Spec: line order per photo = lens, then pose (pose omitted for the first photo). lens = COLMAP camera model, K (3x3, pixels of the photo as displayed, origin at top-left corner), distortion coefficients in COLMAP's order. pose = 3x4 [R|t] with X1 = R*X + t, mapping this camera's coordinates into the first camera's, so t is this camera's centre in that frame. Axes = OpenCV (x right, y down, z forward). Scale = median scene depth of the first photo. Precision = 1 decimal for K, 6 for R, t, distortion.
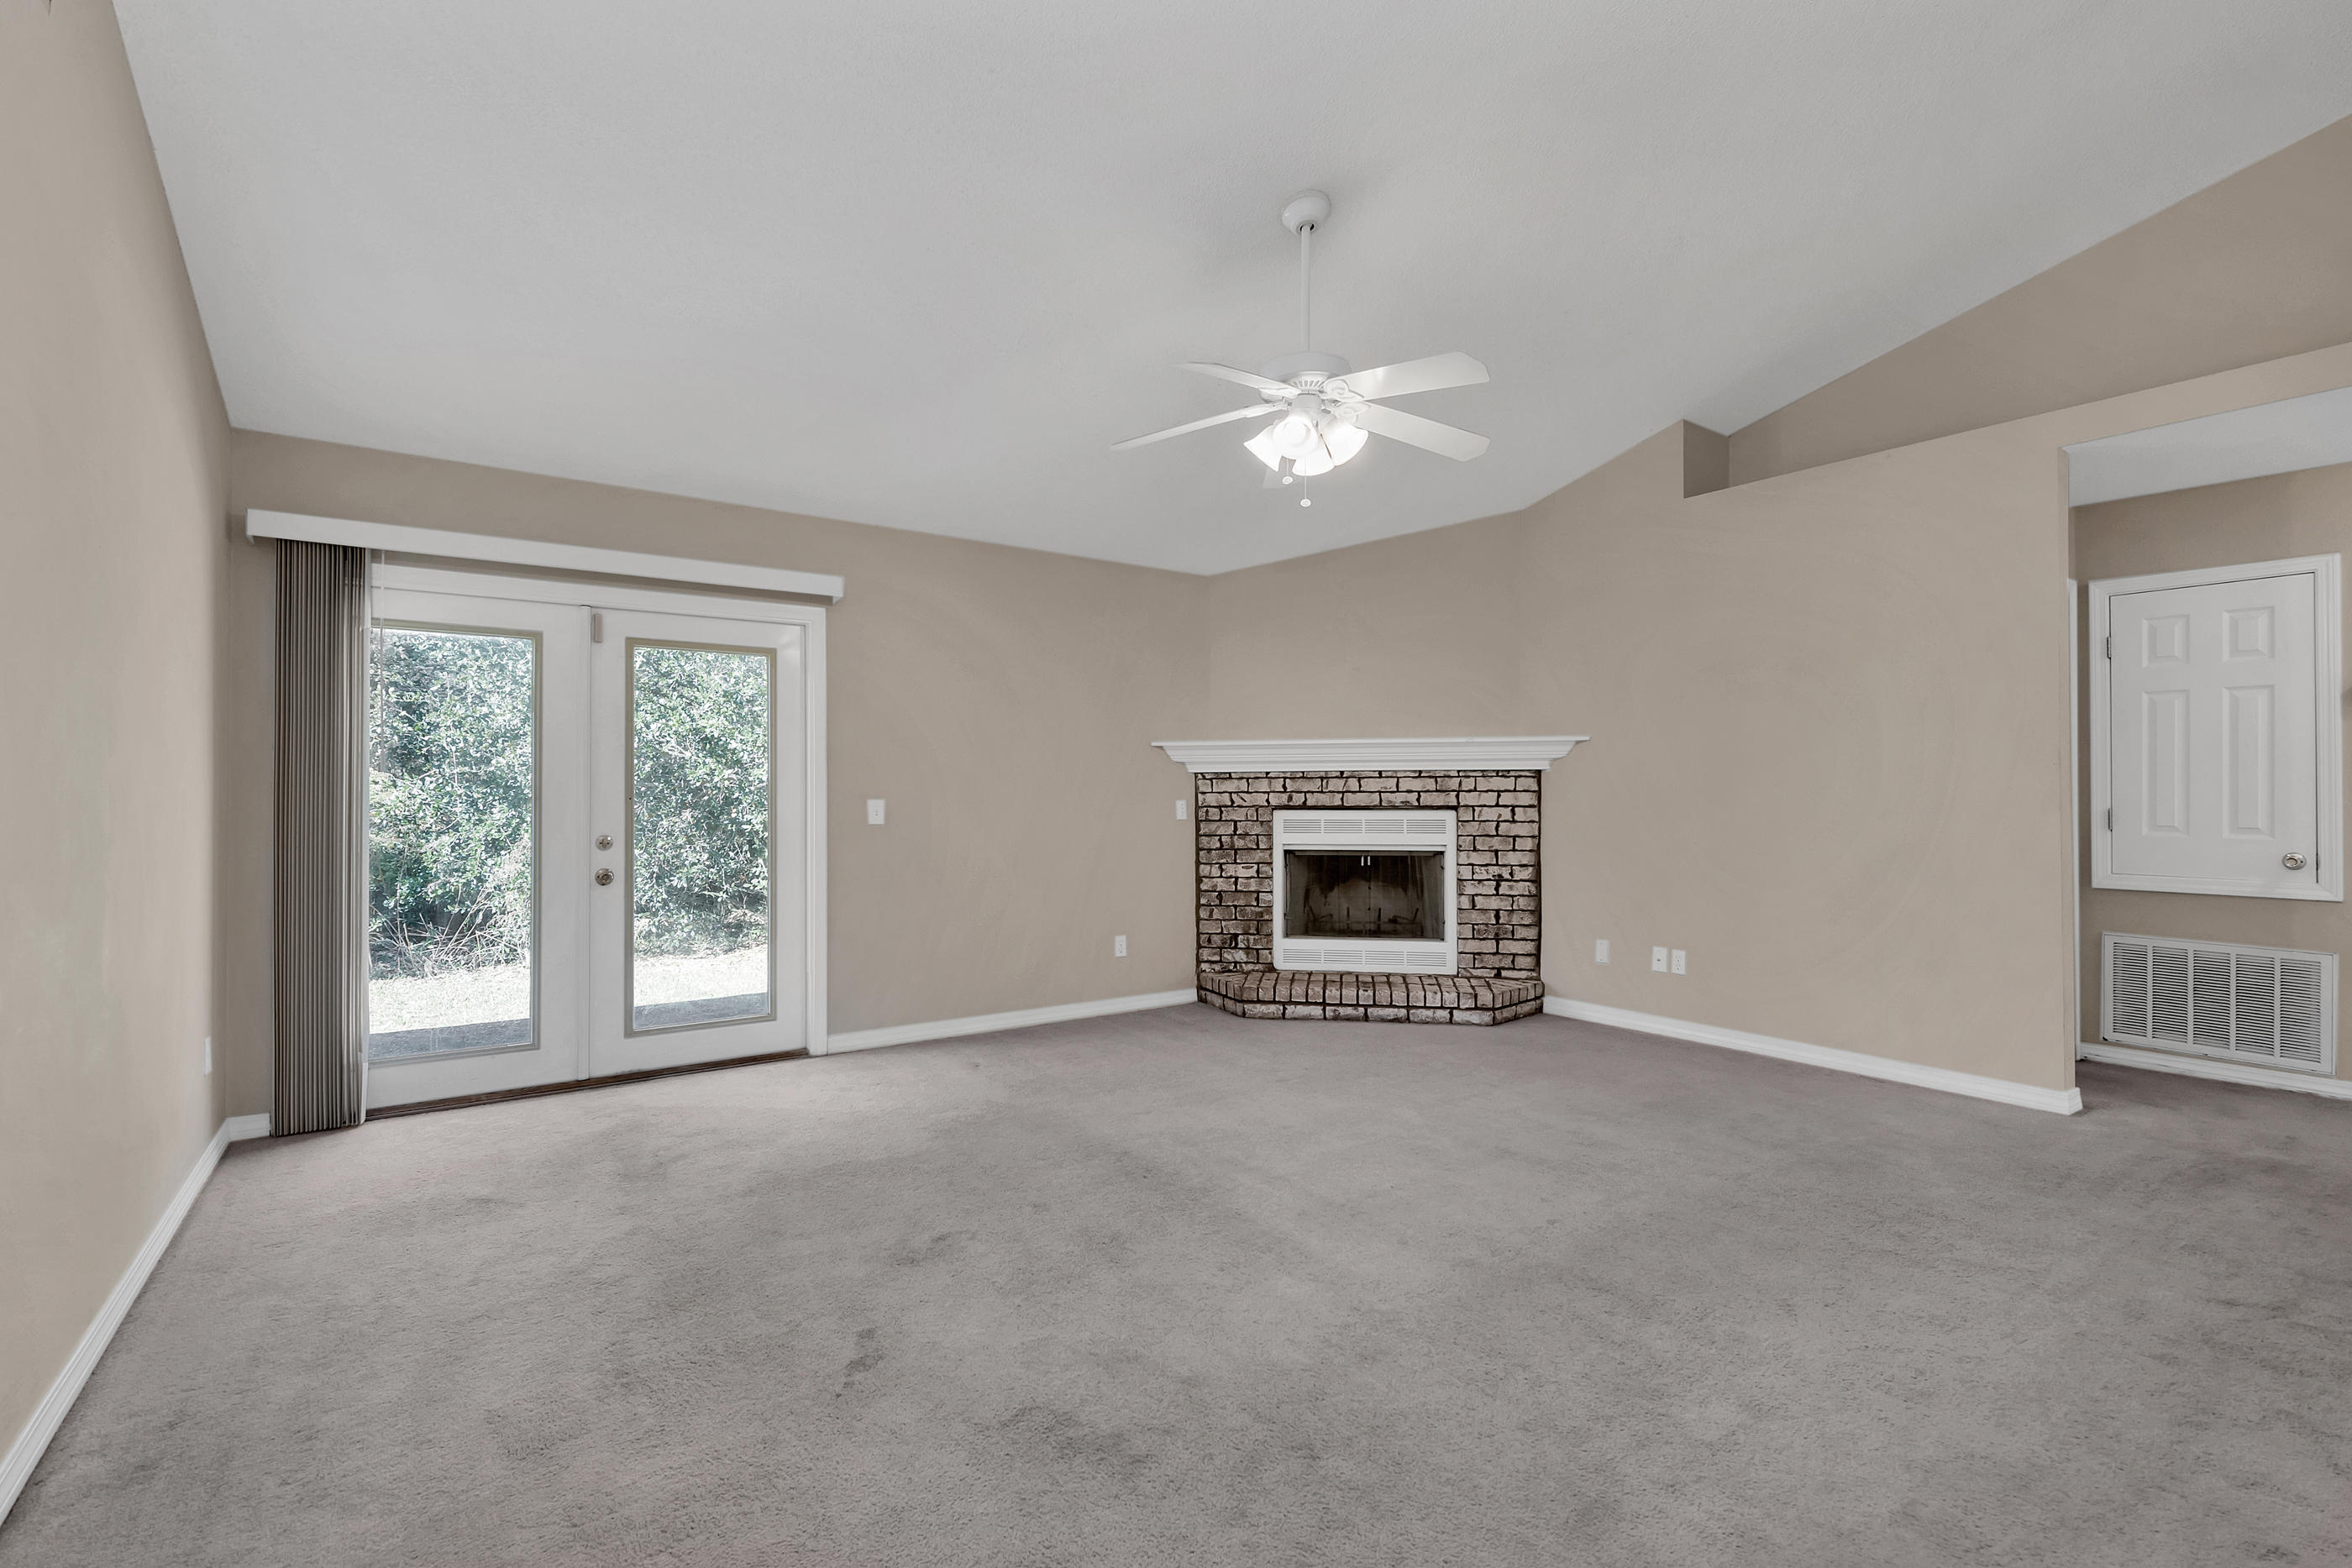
lens RADIAL K [[1042.0, 0, 1176.0], [0, 1042.0, 784.0], [0, 0, 1]] dist [-0.002713, -0.000409]
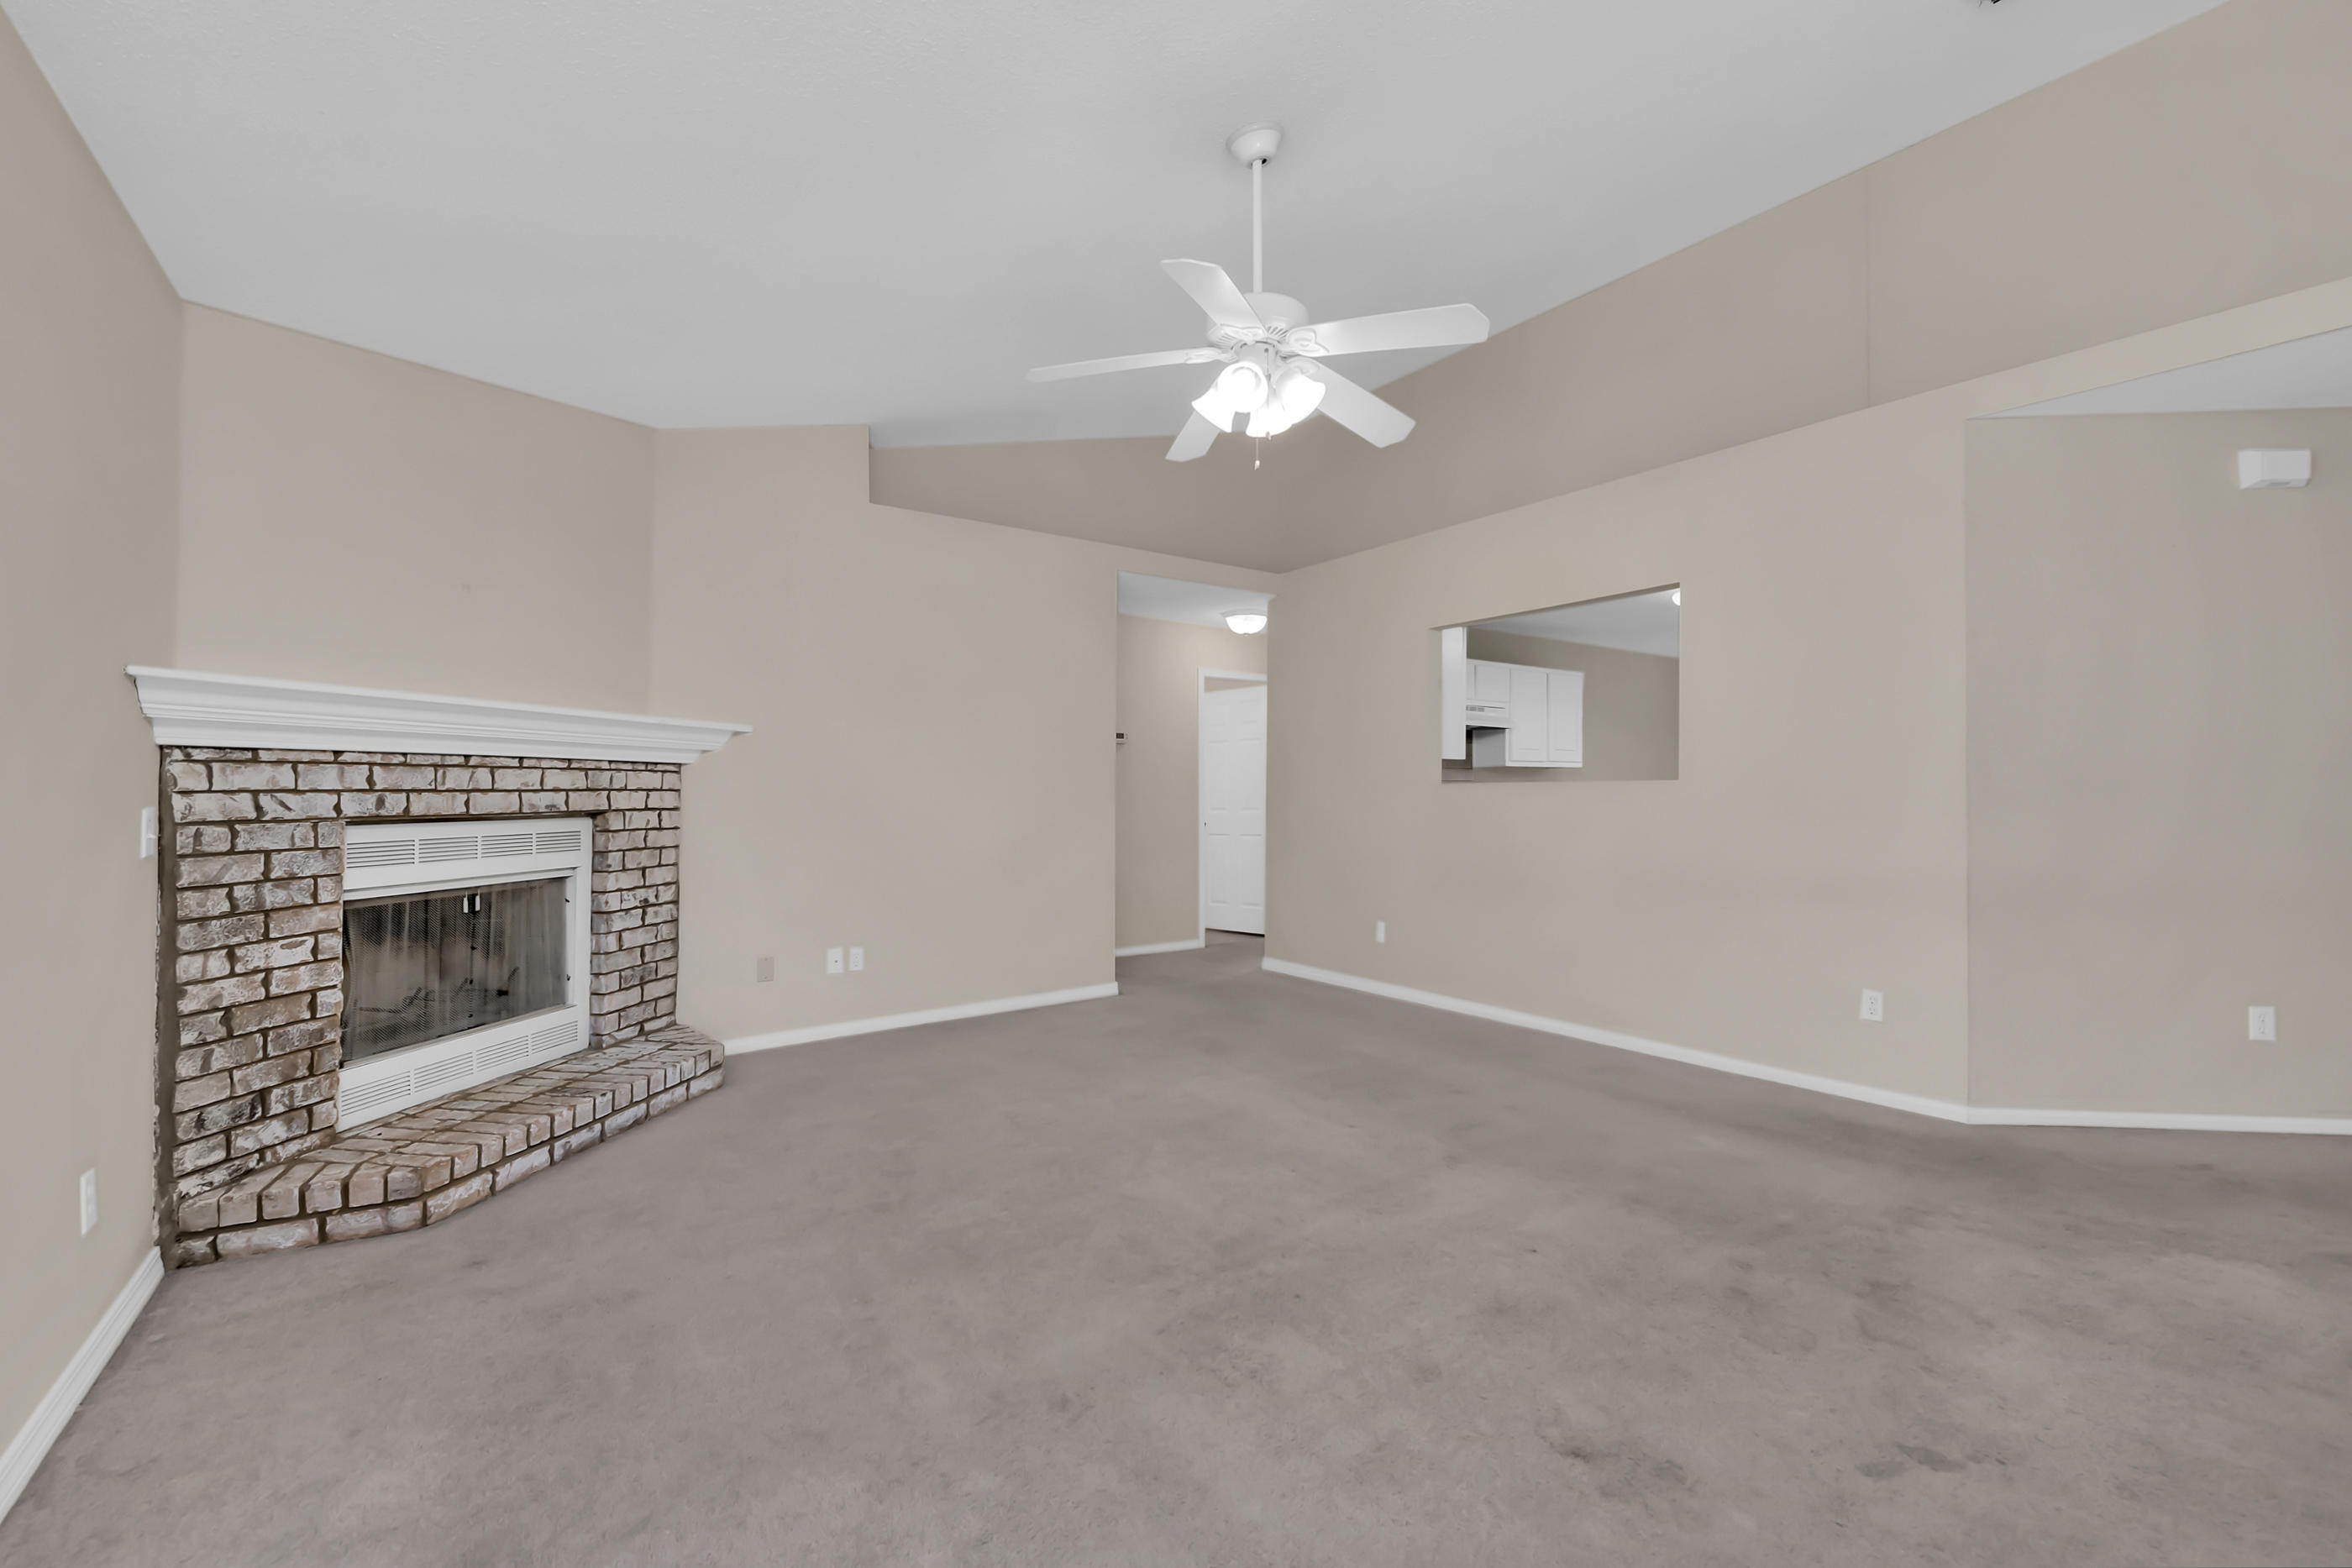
lens RADIAL K [[974.5, 0, 1177.0], [0, 974.5, 805.6], [0, 0, 1]] dist [-0.001437, -0.000313]
pose [[-0.009357, -0.011923, 0.999885, -0.393940], [0.000894, 0.999928, 0.011932, 0.009847], [-0.999956, 0.001005, -0.009346, 0.596514]]
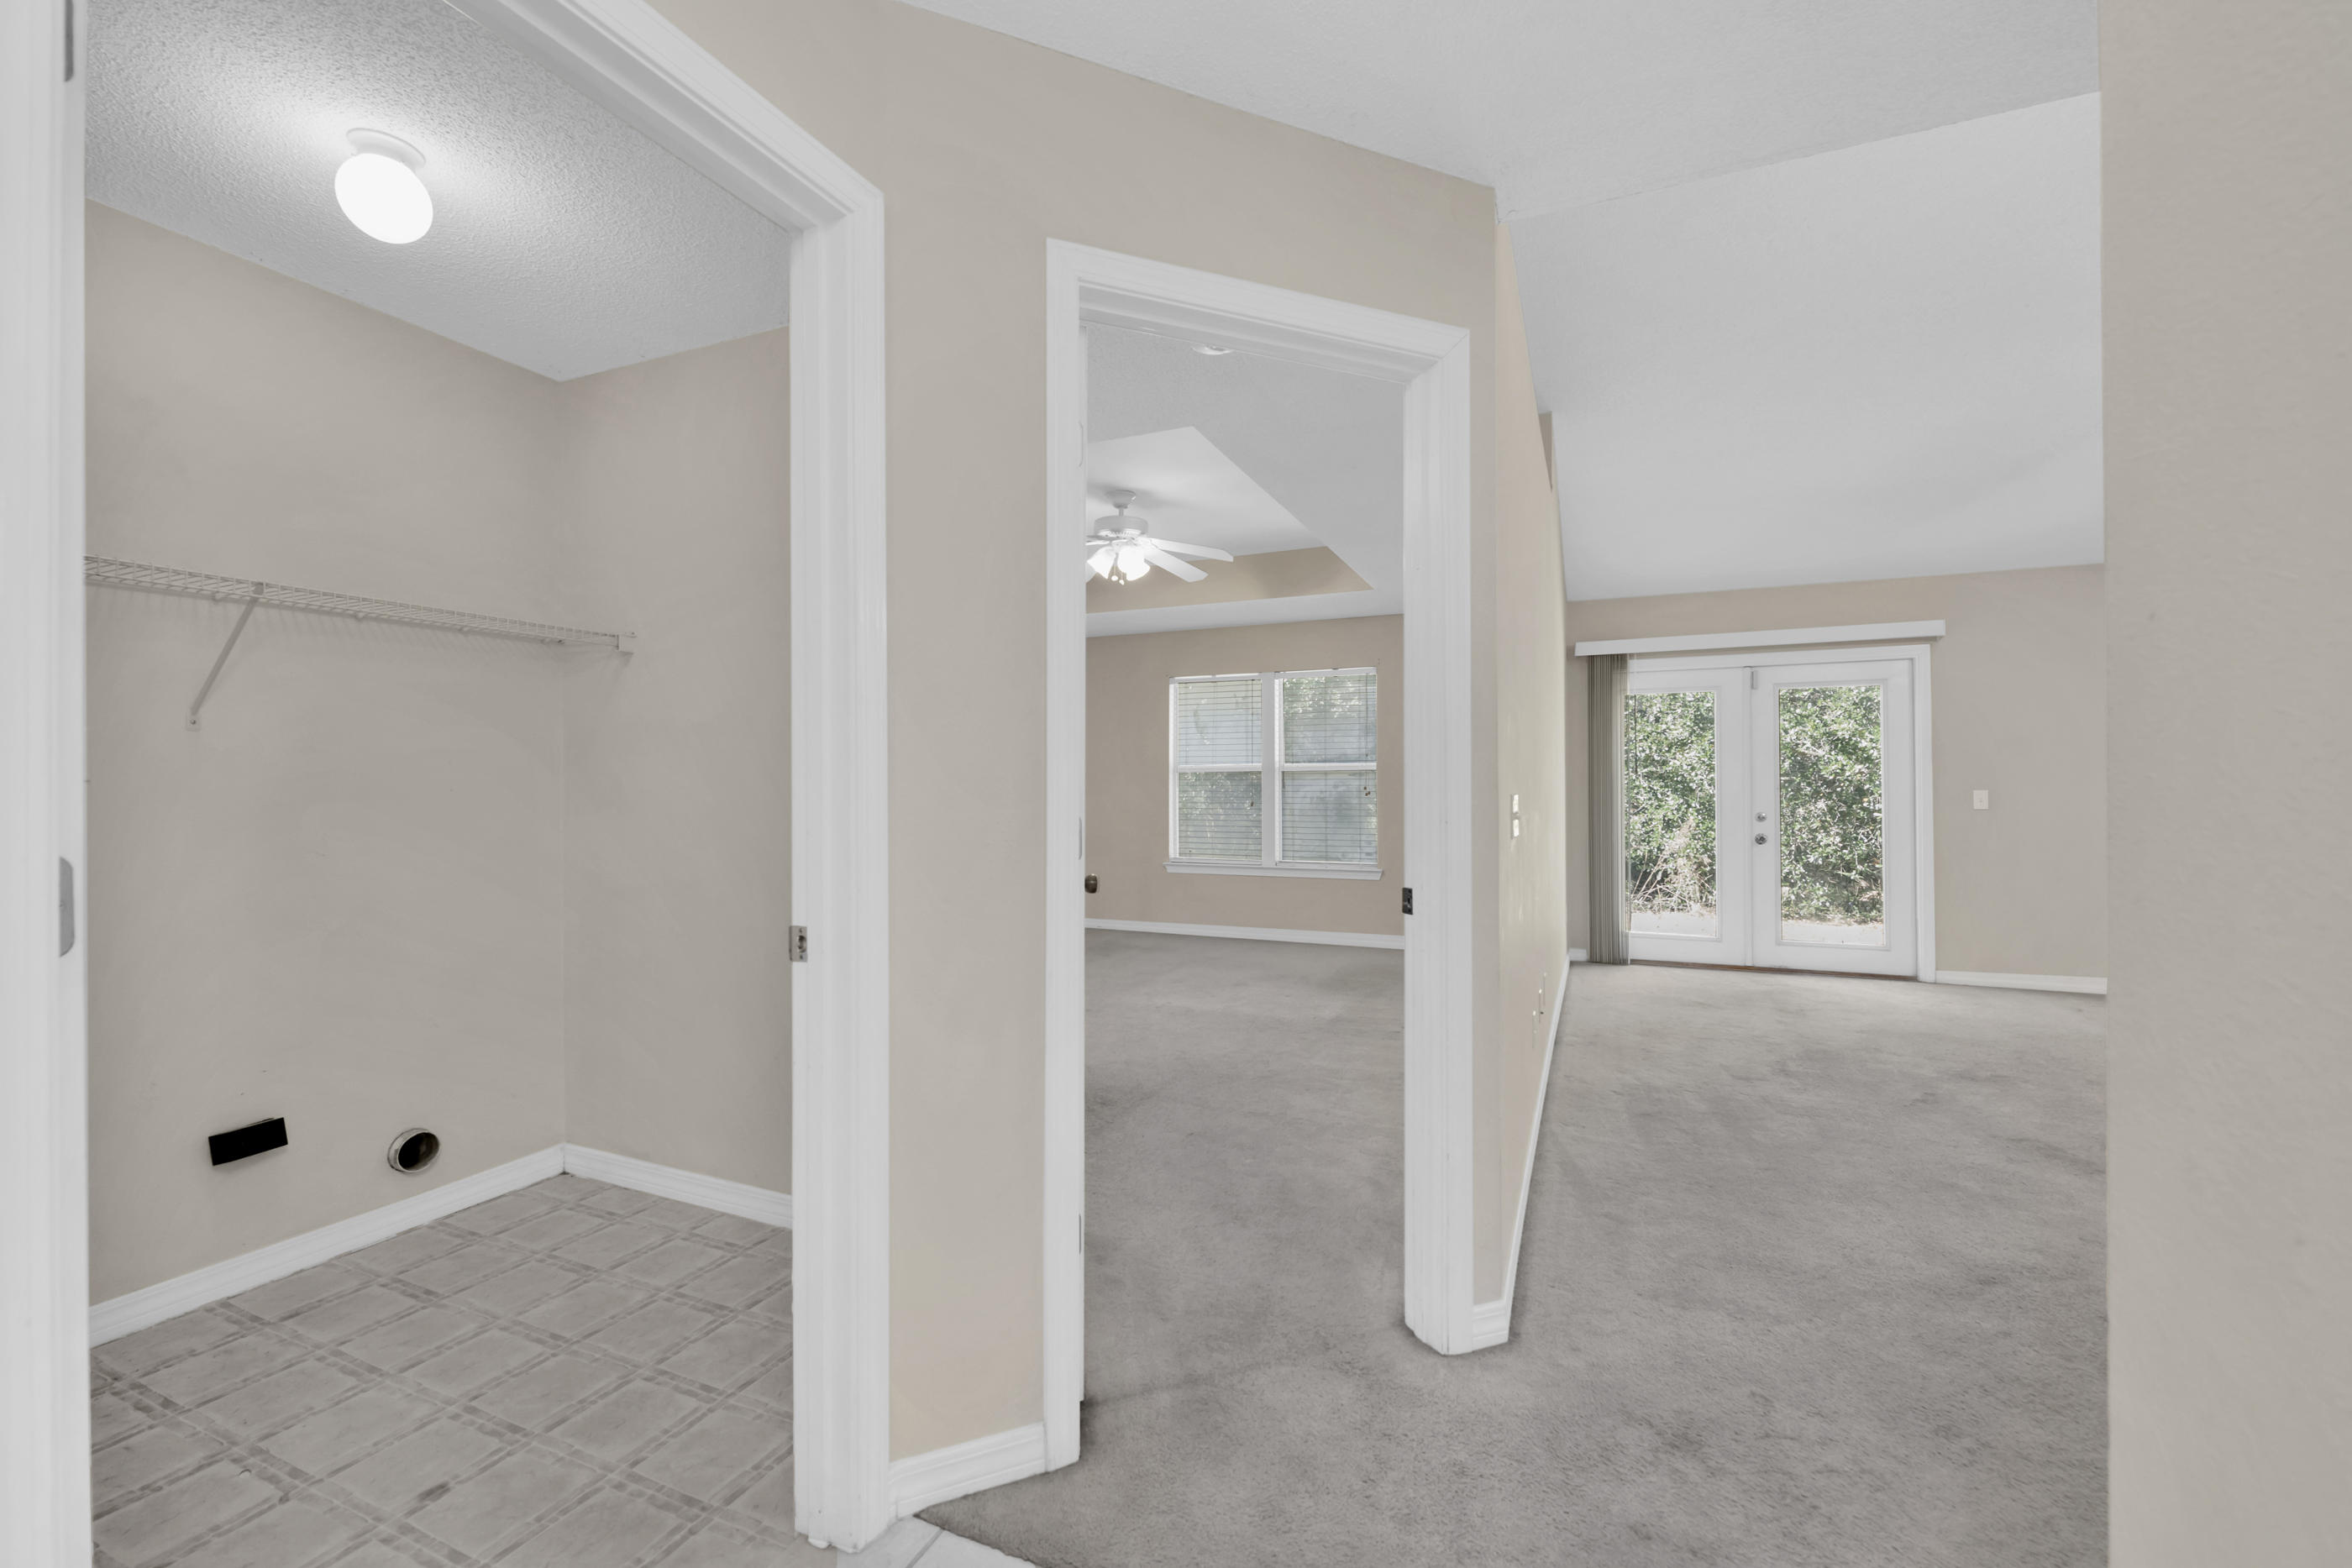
lens RADIAL K [[976.6, 0, 1176.0], [0, 976.6, 784.0], [0, 0, 1]] dist [0.002454, -0.004538]
pose [[0.519268, -0.005750, -0.854592, 0.175595], [0.011437, 0.999935, 0.000221, -0.002455], [0.854535, -0.009889, 0.519299, -0.361804]]
